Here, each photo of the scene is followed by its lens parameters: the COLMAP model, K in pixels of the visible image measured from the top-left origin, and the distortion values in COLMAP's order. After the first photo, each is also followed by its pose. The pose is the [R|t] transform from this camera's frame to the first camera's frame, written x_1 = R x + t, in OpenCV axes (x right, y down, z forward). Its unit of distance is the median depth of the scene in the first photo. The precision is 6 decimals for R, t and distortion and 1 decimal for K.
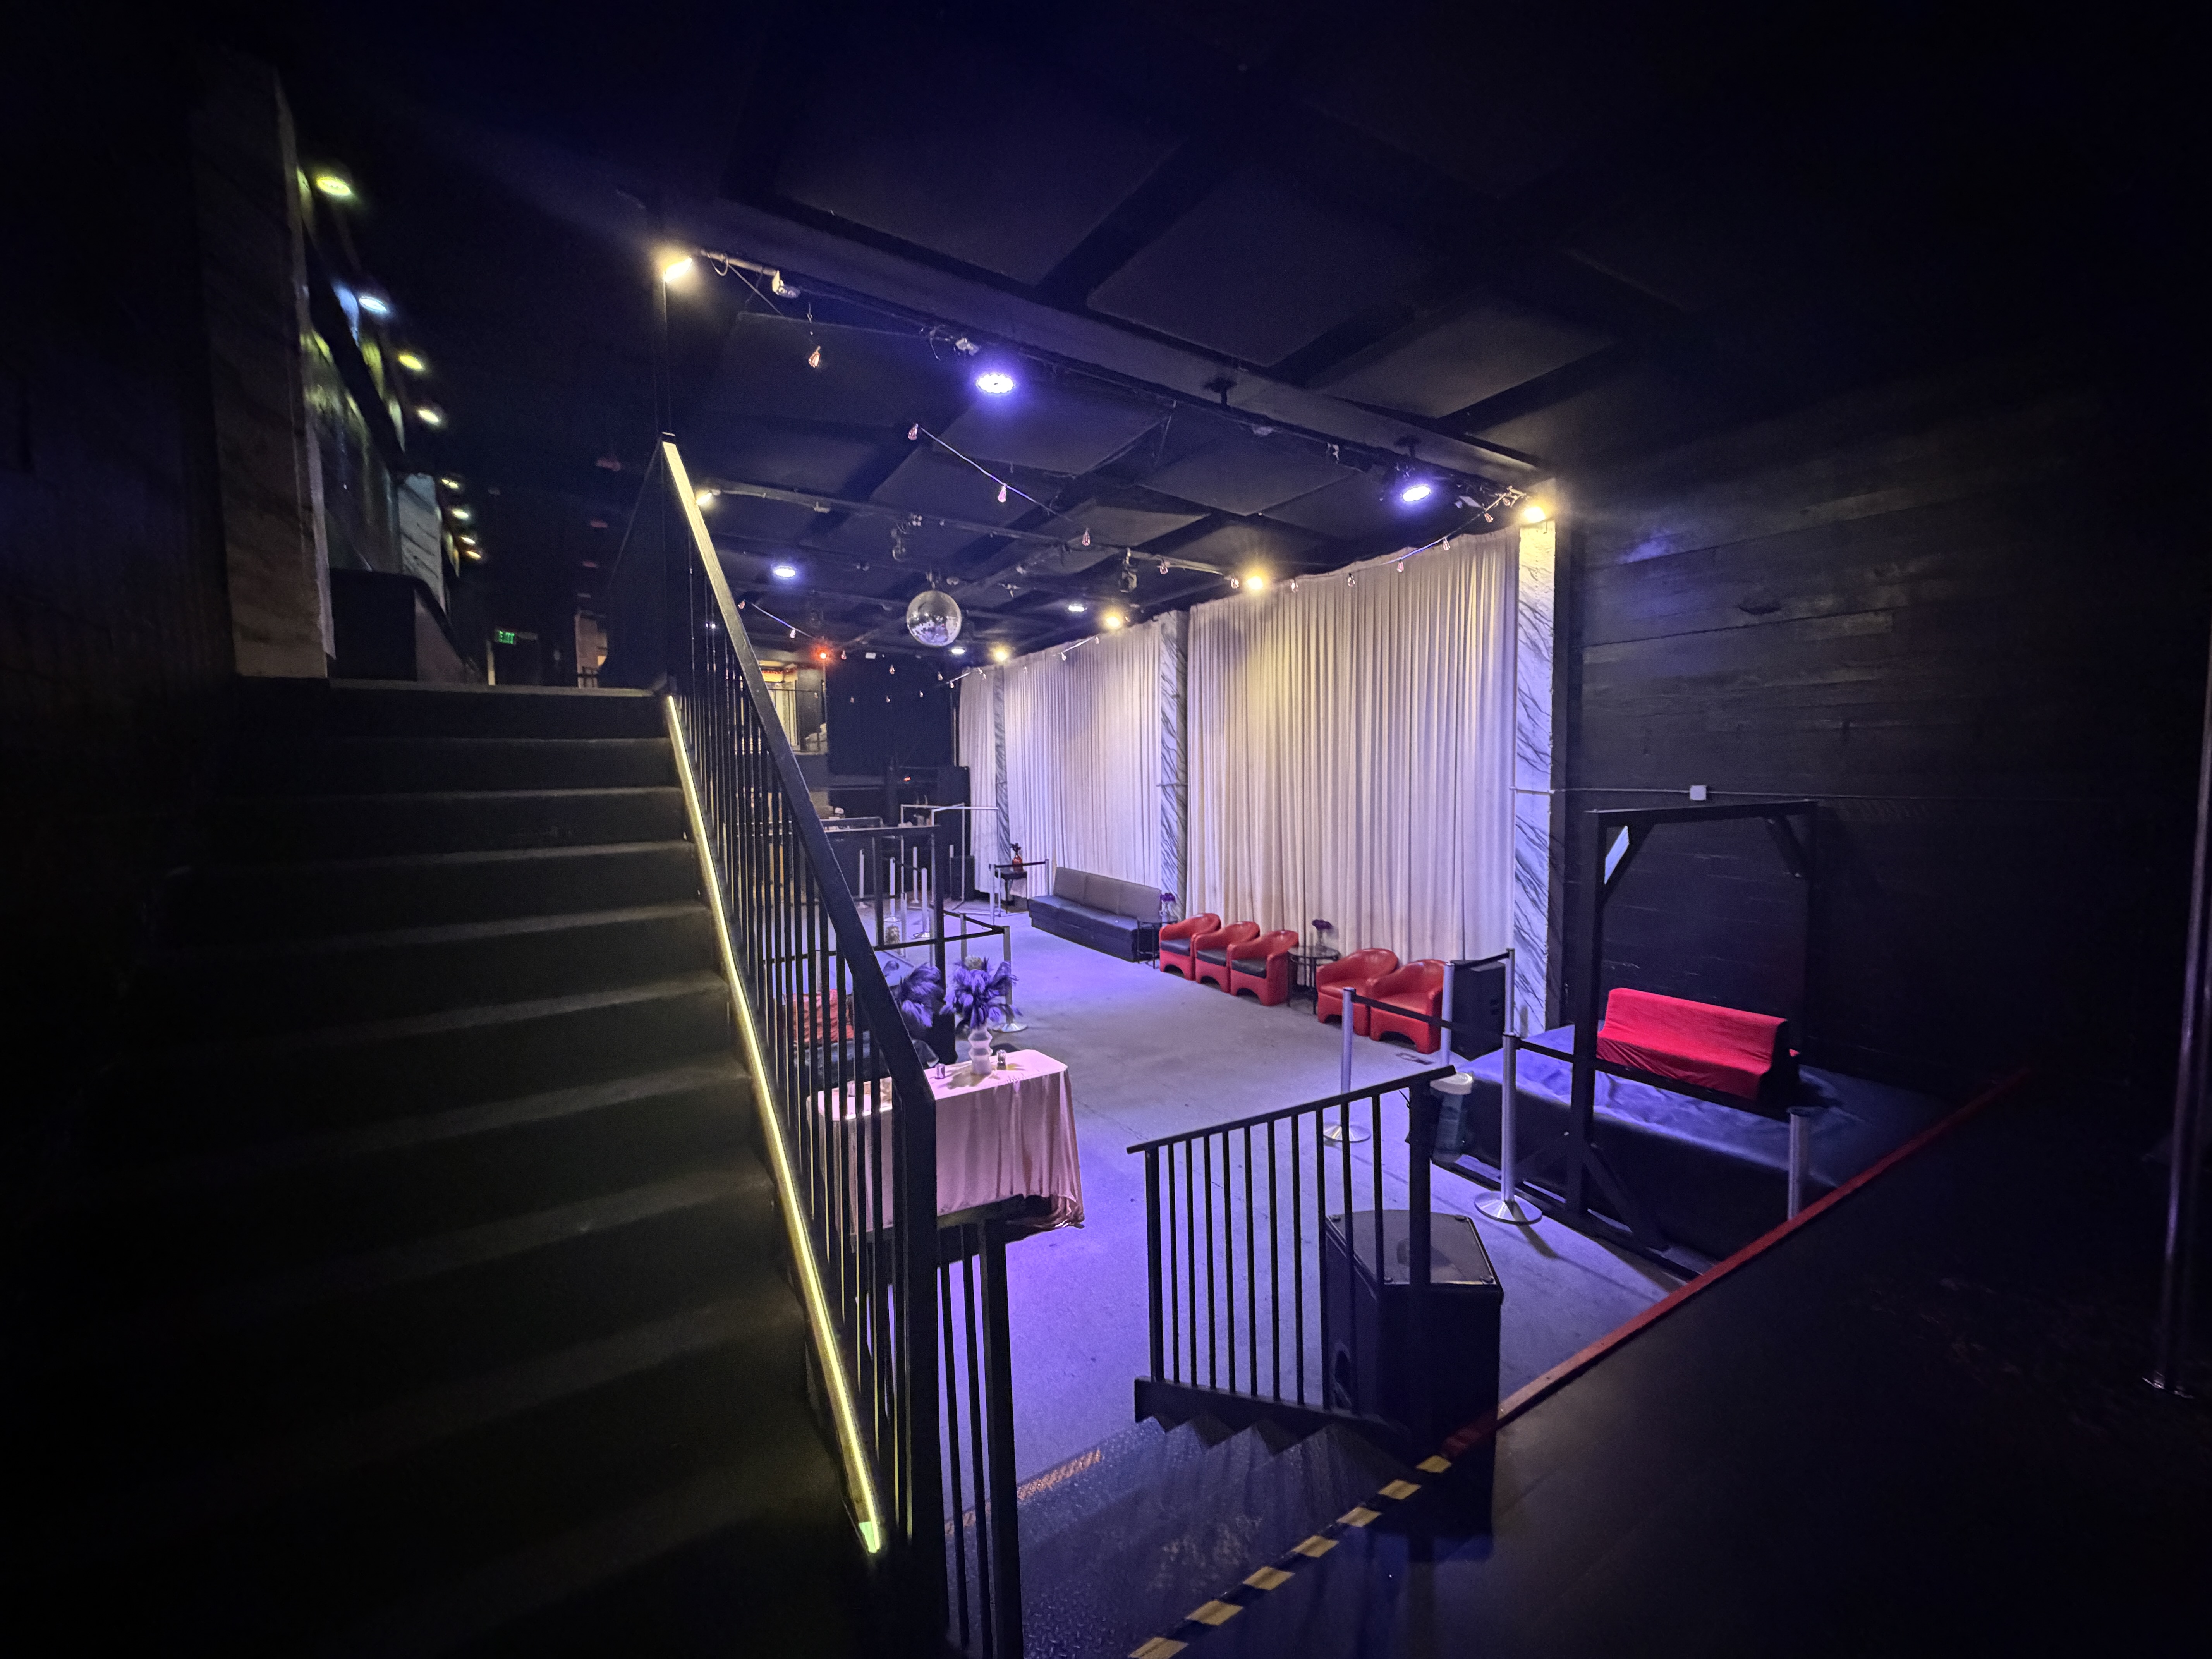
lens RADIAL K [[880.0, 0, 1098.6], [0, 880.0, 827.4], [0, 0, 1]] dist [-0.000903, -0.000254]
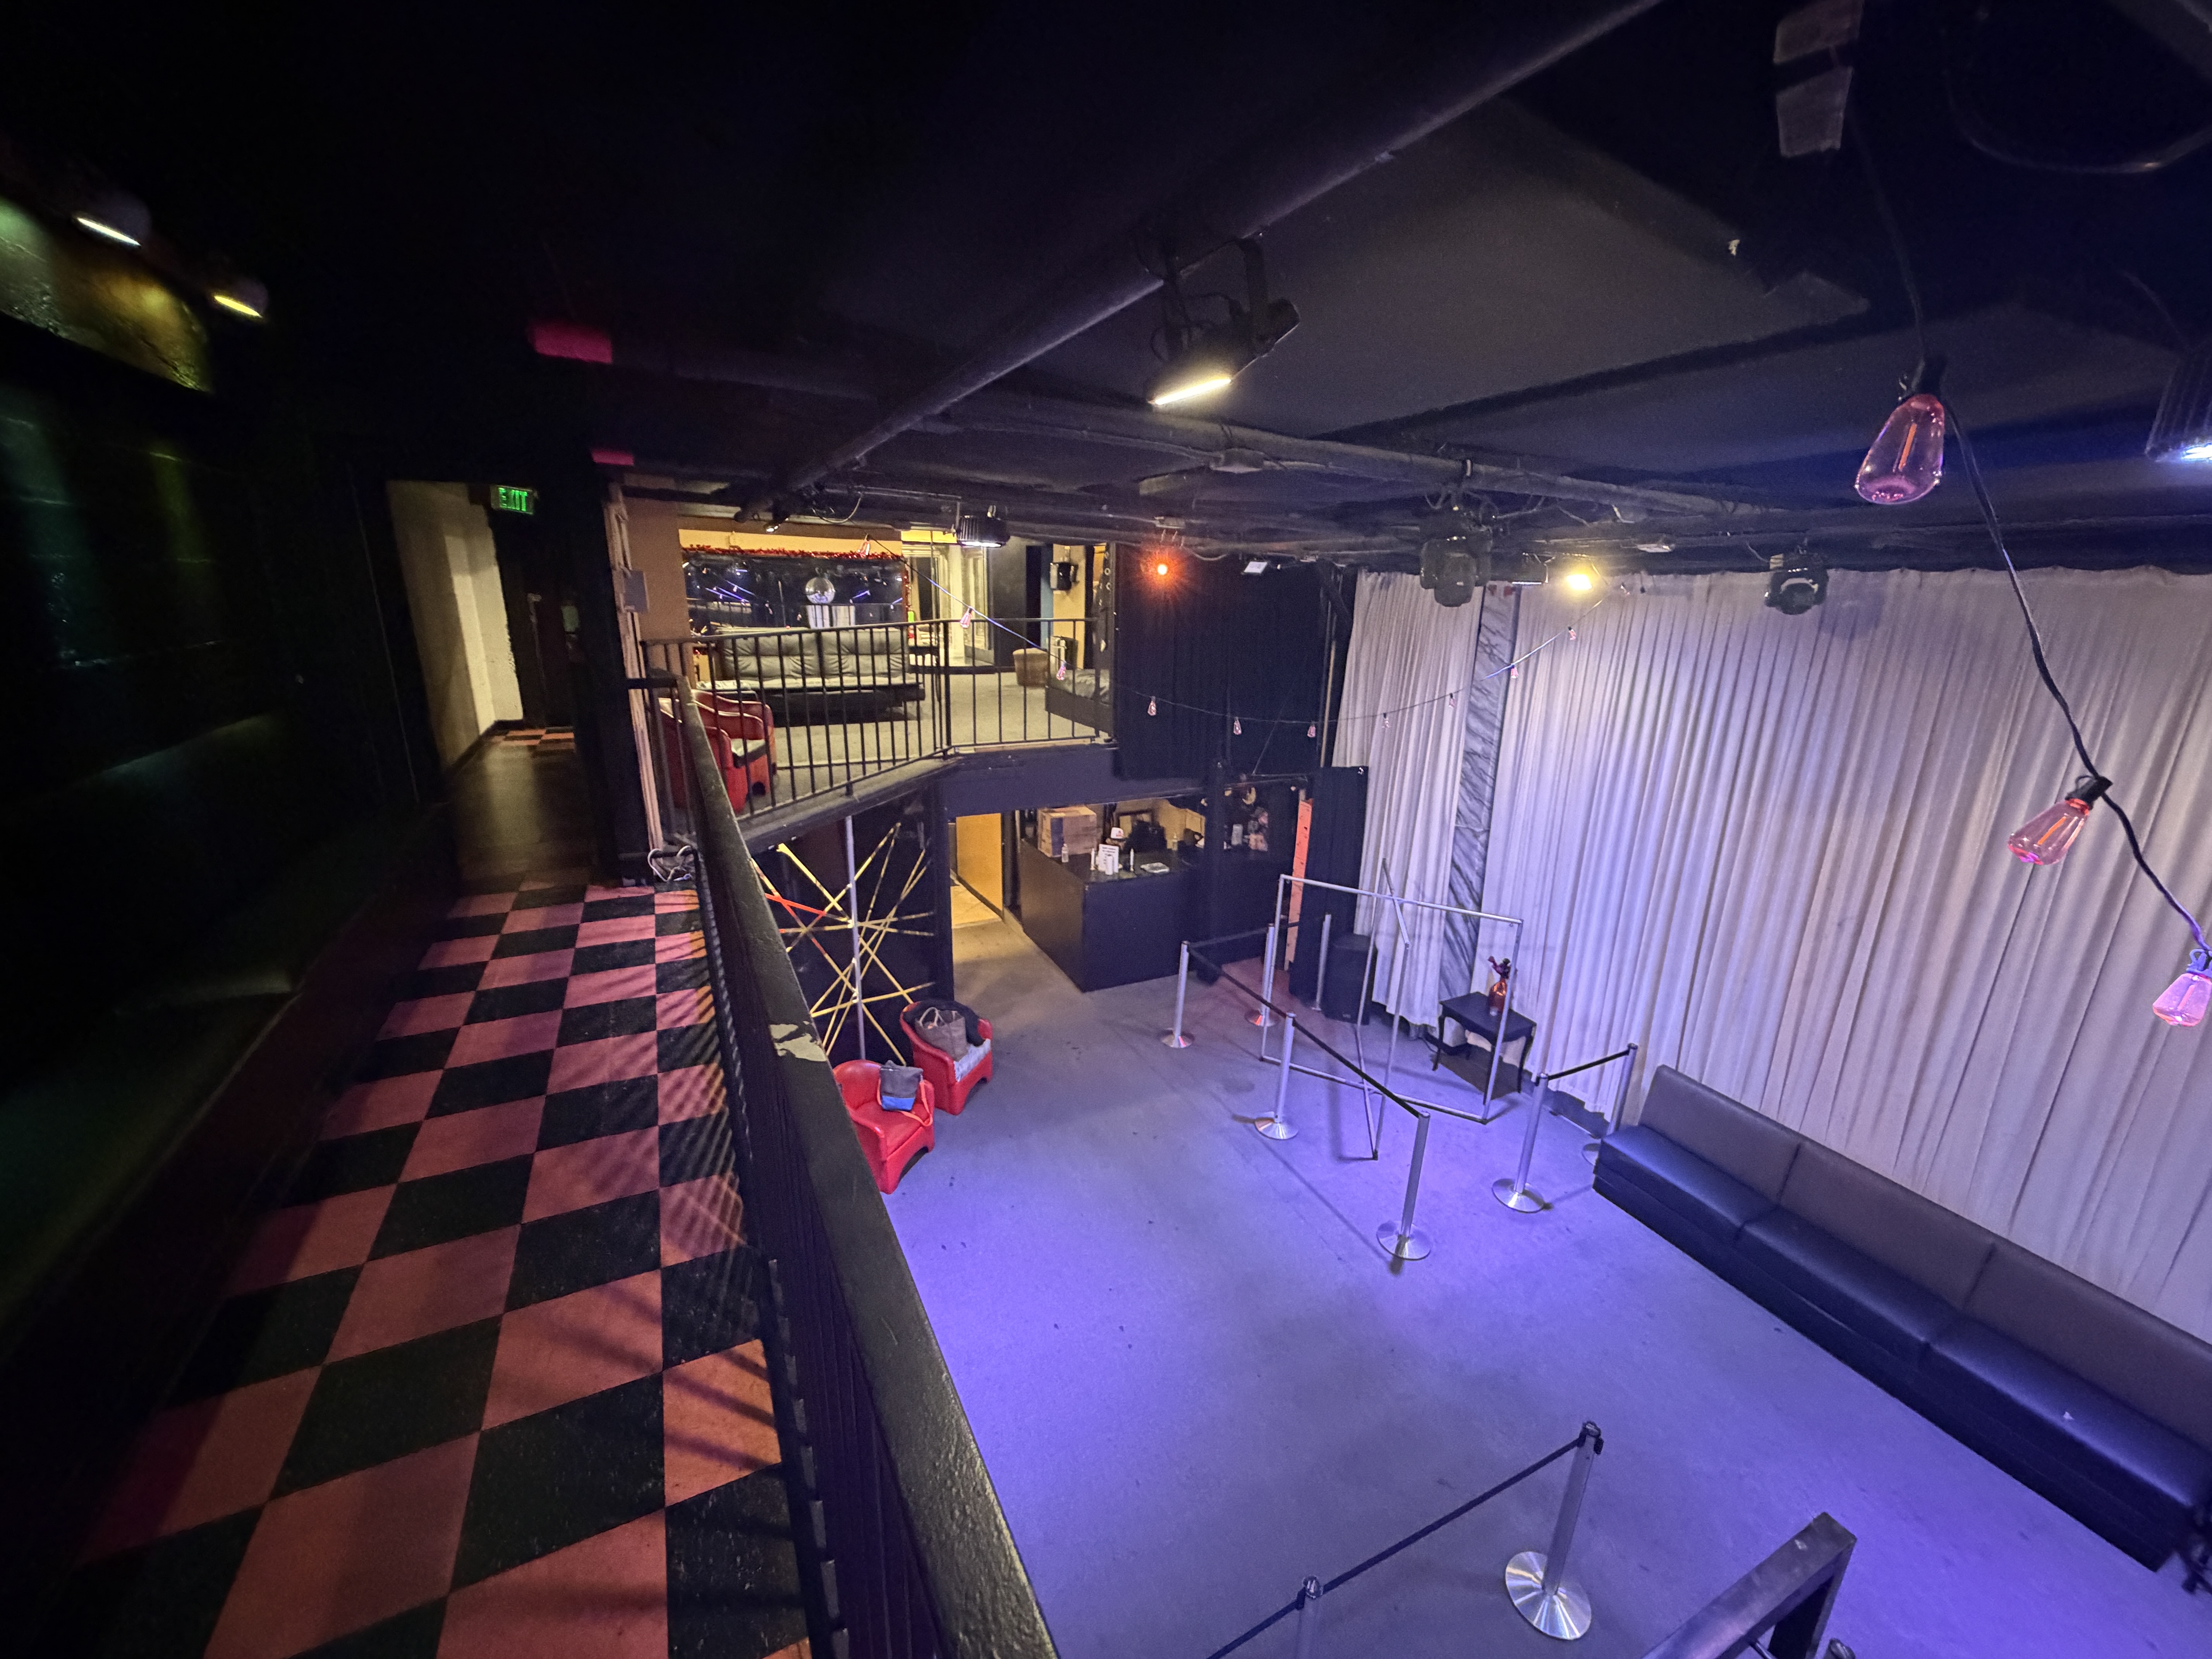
lens RADIAL K [[880.0, 0, 1098.6], [0, 880.0, 827.4], [0, 0, 1]] dist [-0.000903, -0.000254]
pose [[0.994097, 0.056364, -0.092702, -0.450409], [-0.036018, 0.977453, 0.208058, -0.241051], [0.102338, -0.203491, 0.973714, 0.811479]]
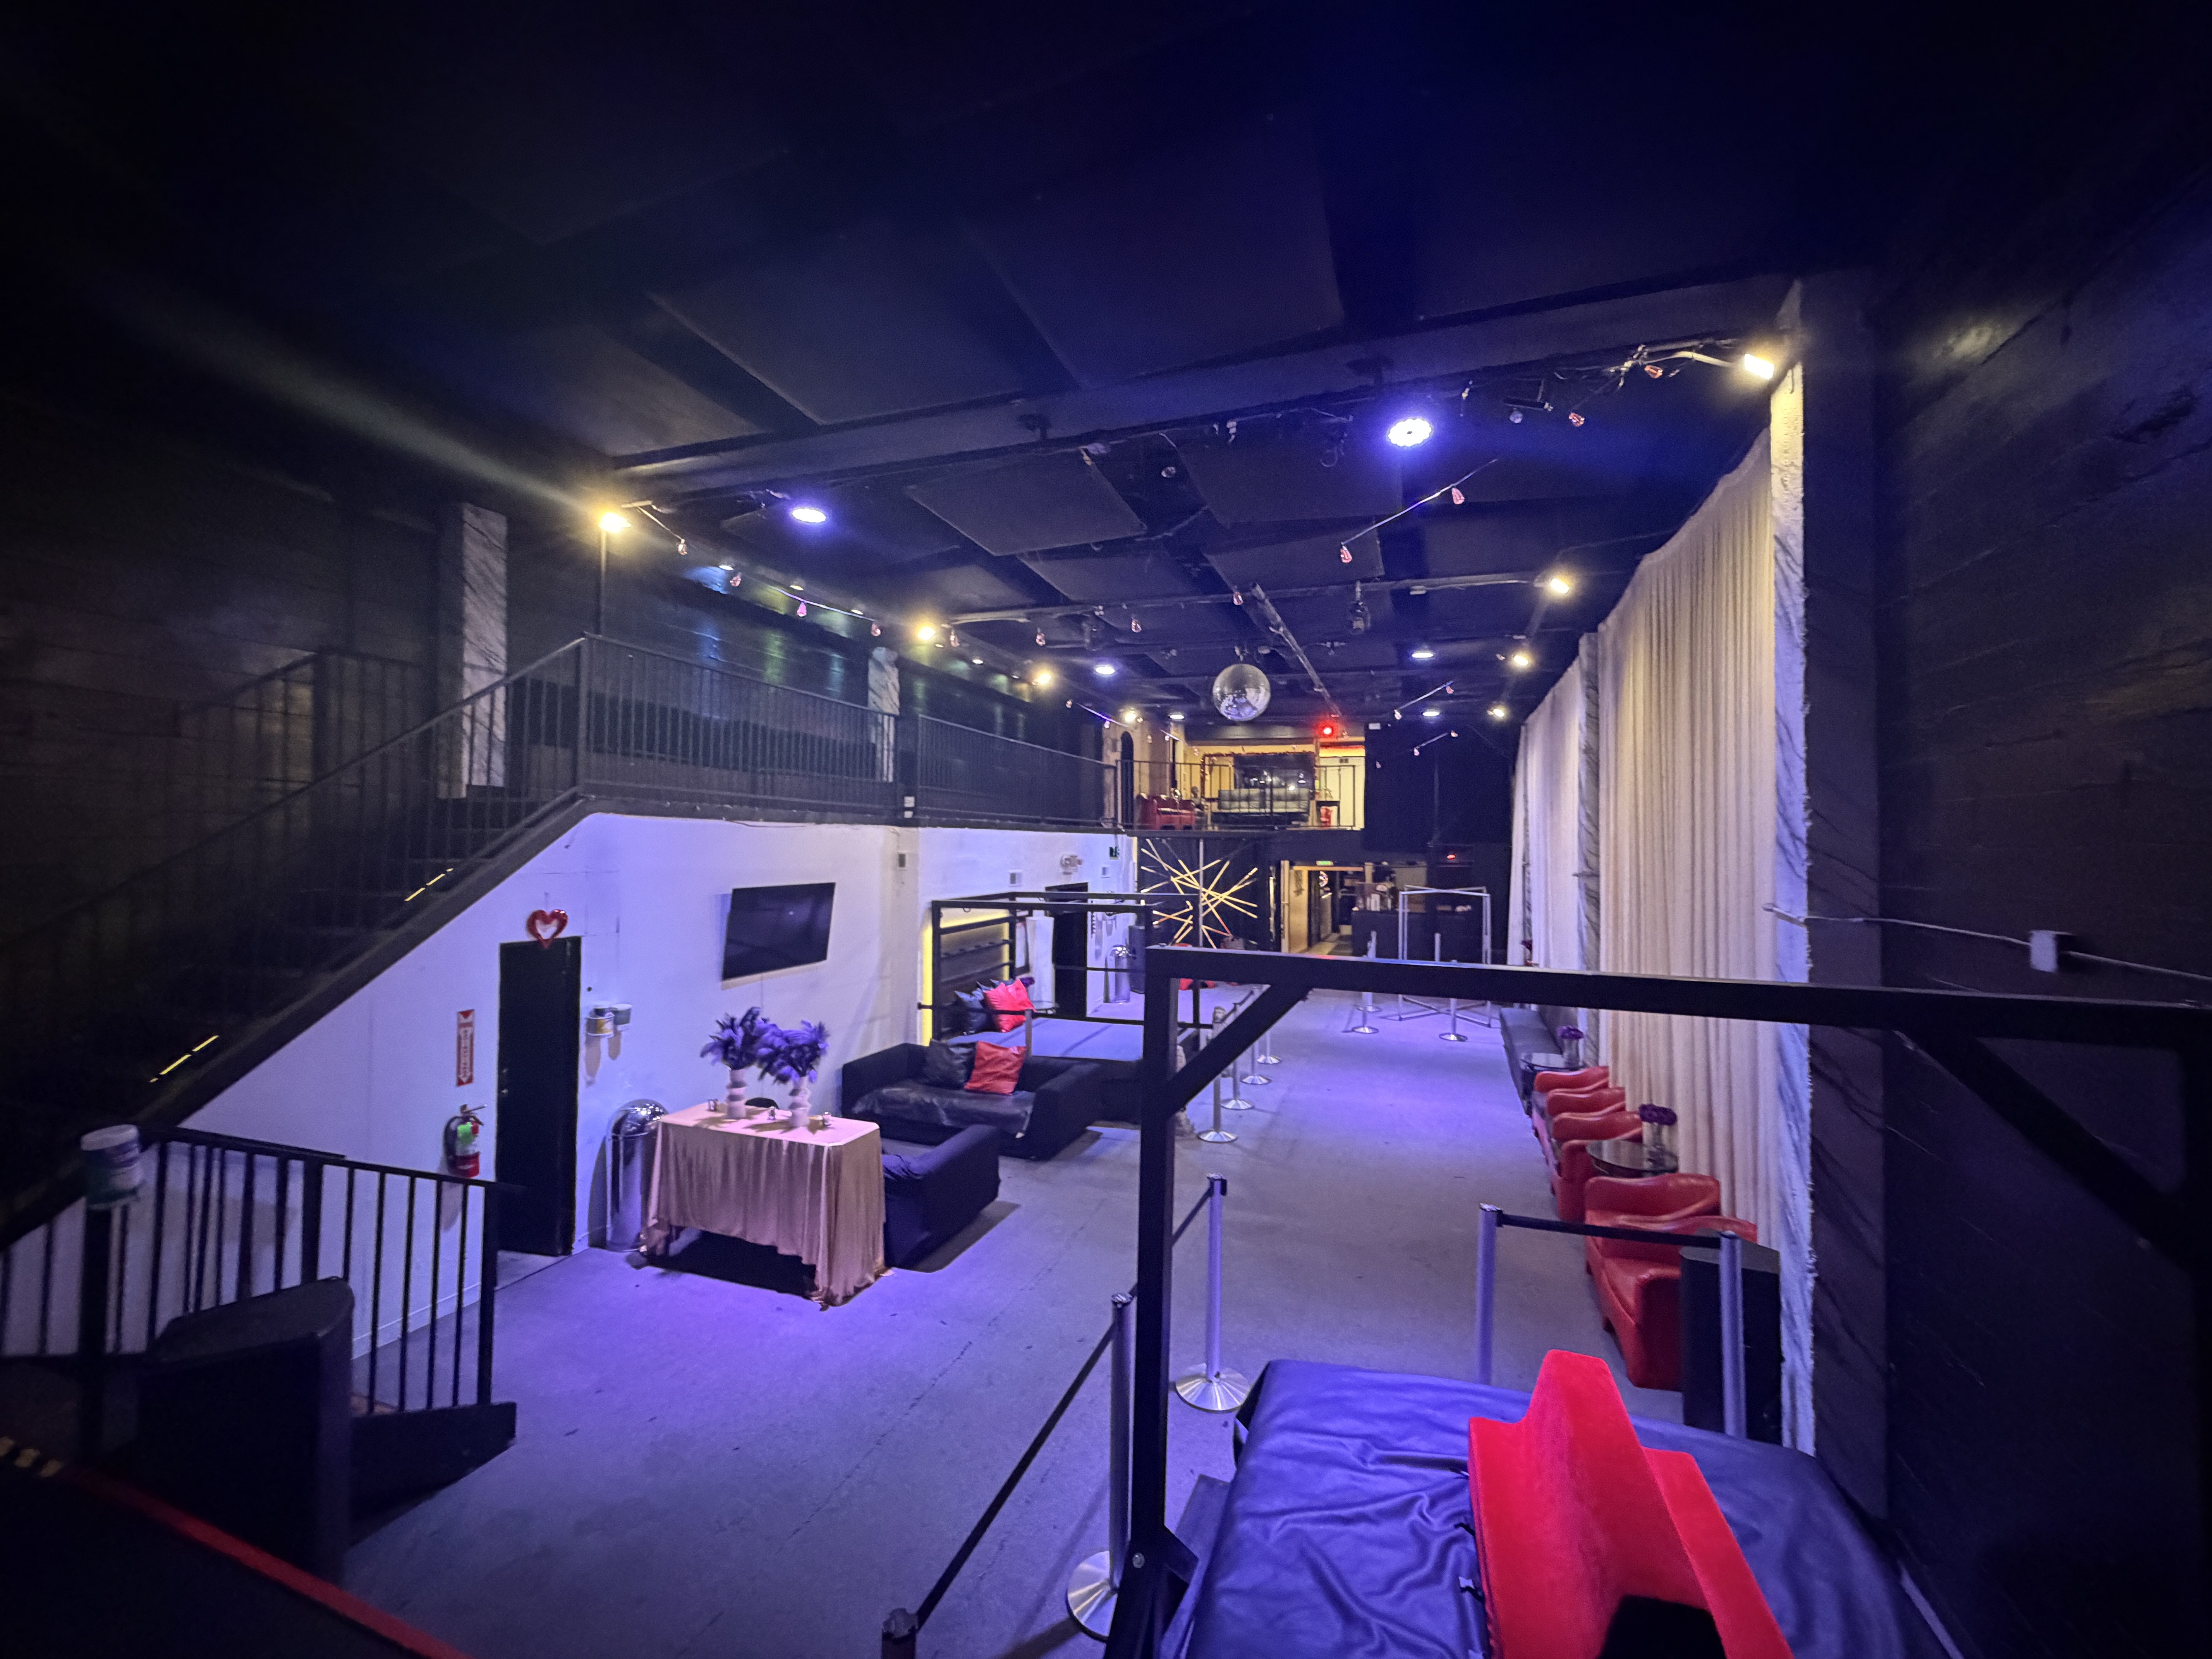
lens RADIAL K [[880.0, 0, 1098.6], [0, 880.0, 827.4], [0, 0, 1]] dist [-0.000903, -0.000254]
pose [[0.605568, -0.000908, -0.795793, 0.492431], [-0.062967, 0.996809, -0.049052, -0.031904], [0.793299, 0.079813, 0.603578, 0.307235]]
